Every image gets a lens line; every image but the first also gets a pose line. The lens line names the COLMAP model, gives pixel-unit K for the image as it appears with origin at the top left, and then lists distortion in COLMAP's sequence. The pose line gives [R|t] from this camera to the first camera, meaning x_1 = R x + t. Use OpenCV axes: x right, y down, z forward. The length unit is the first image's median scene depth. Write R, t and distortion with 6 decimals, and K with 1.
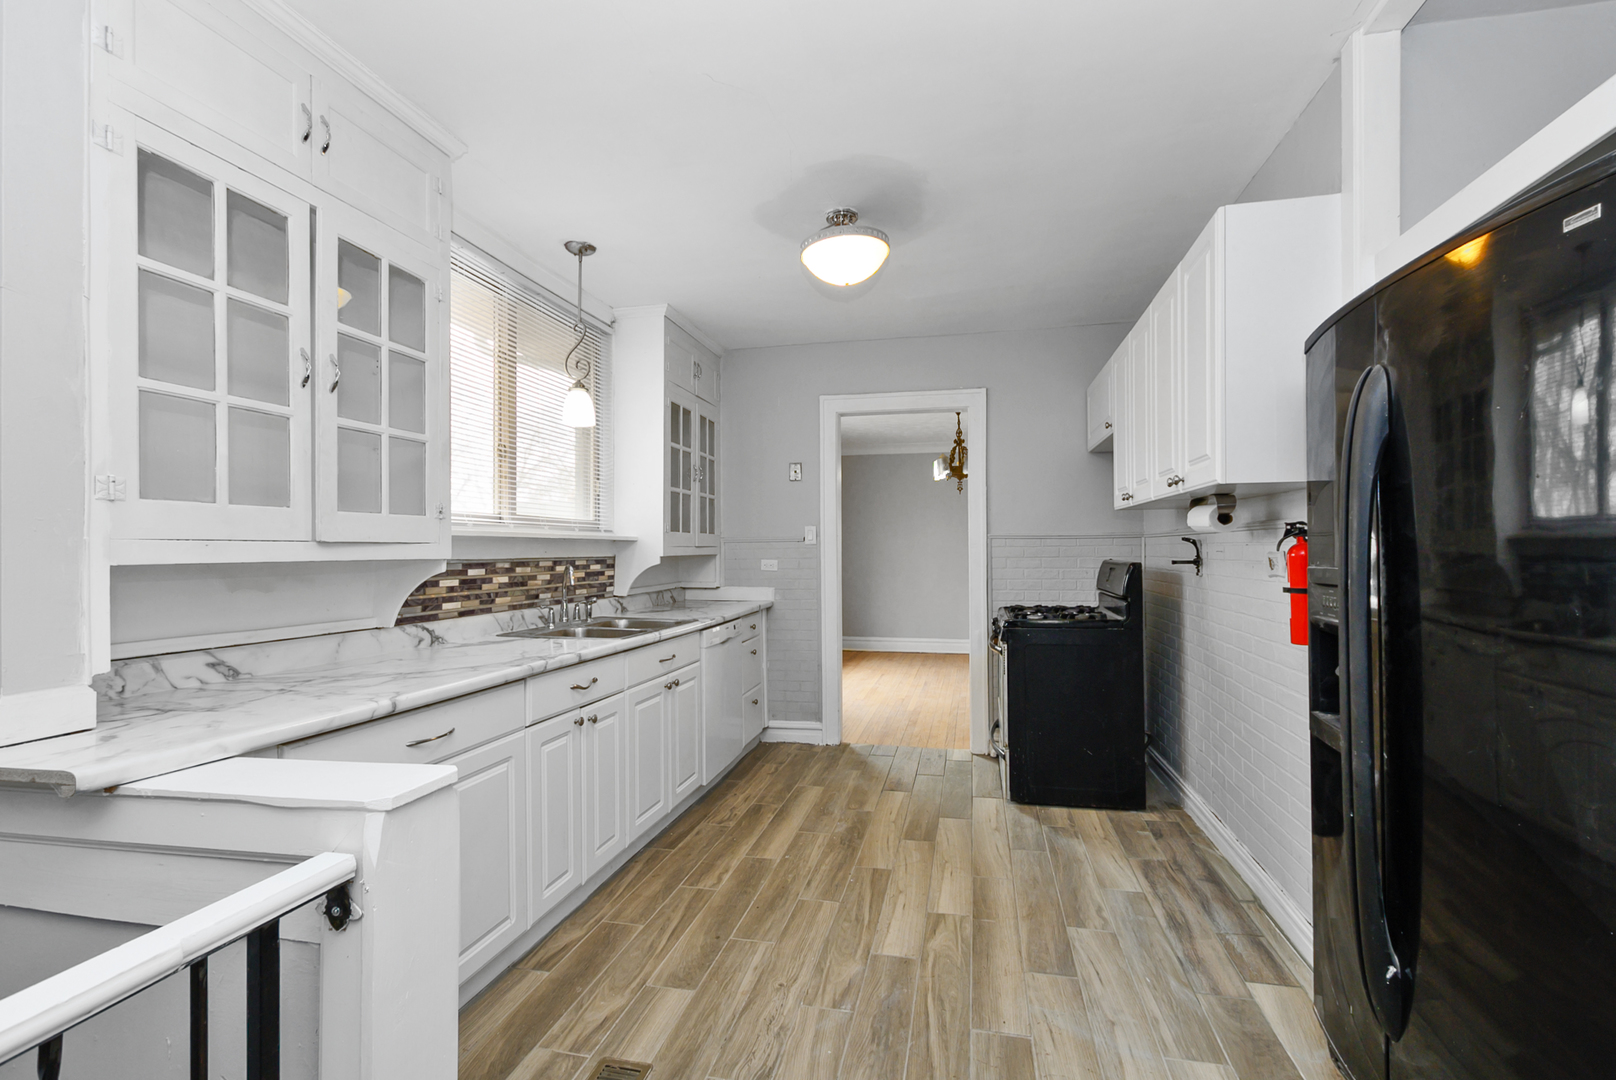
lens RADIAL K [[716.7, 0, 815.7], [0, 716.7, 556.8], [0, 0, 1]] dist [0.001446, 0.000074]
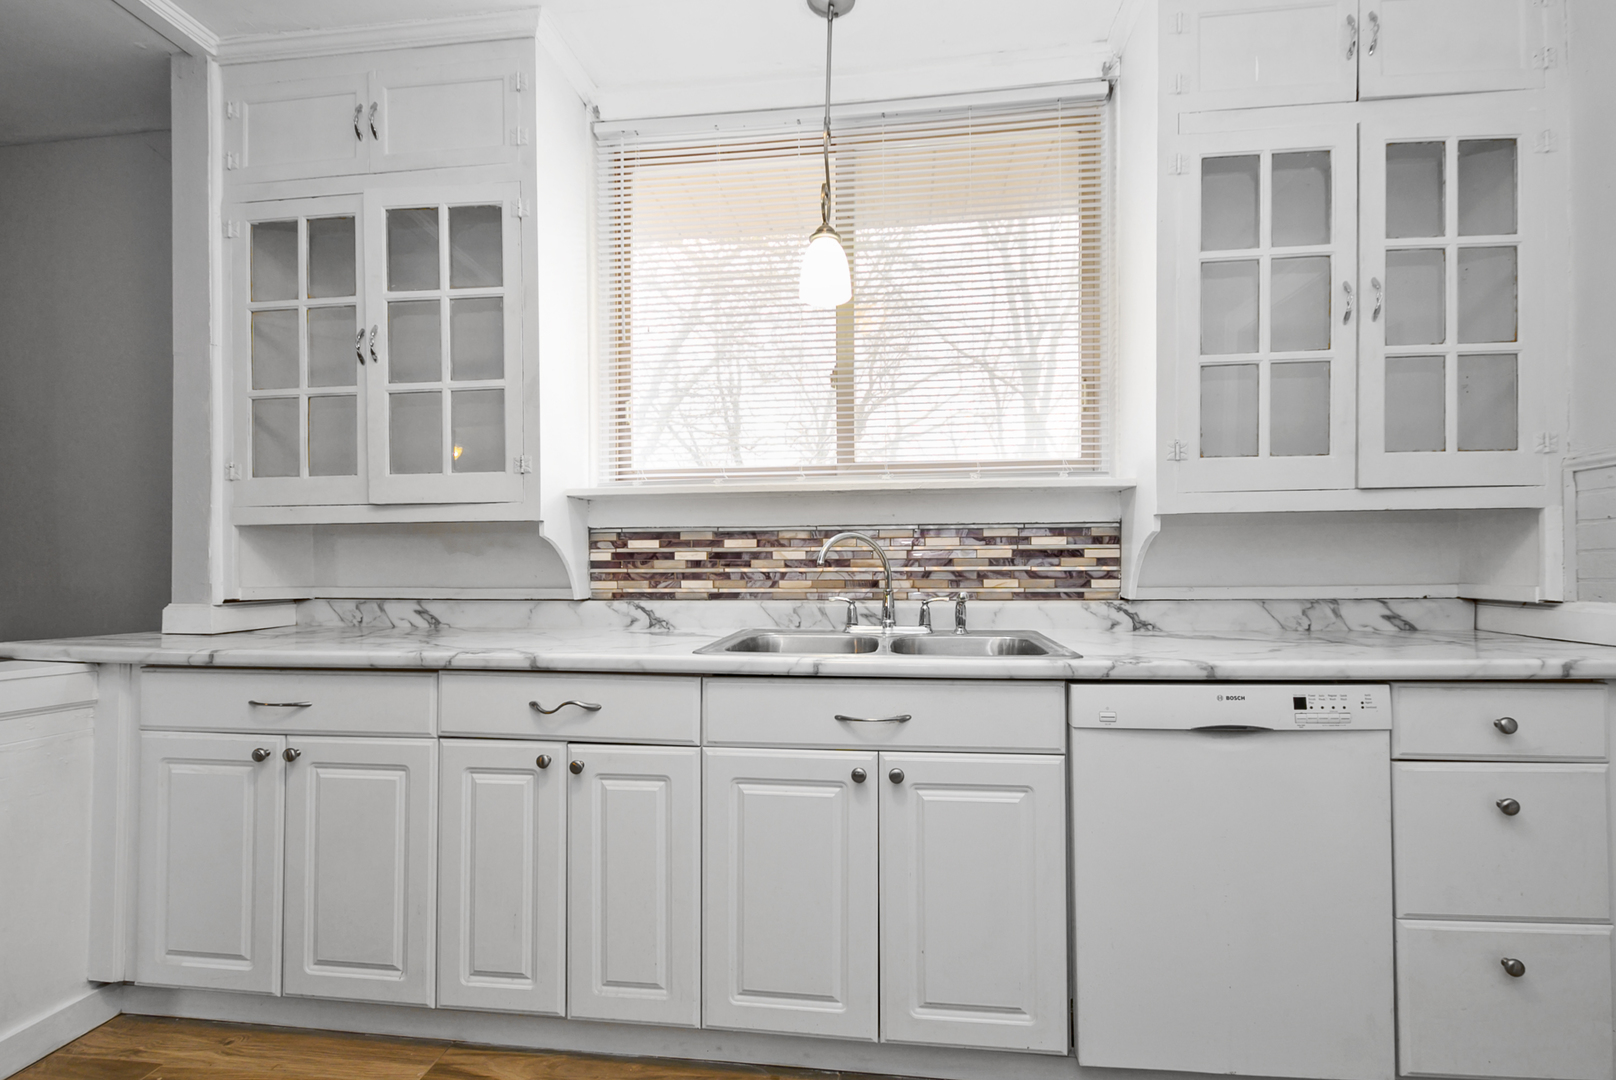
lens RADIAL K [[659.3, 0, 810.0], [0, 659.3, 527.7], [0, 0, 1]] dist [0.000687, -0.000286]
pose [[0.102846, 0.019243, -0.994511, 0.224890], [0.005417, 0.999787, 0.019905, -0.008644], [0.994683, -0.007434, 0.102719, 0.986696]]
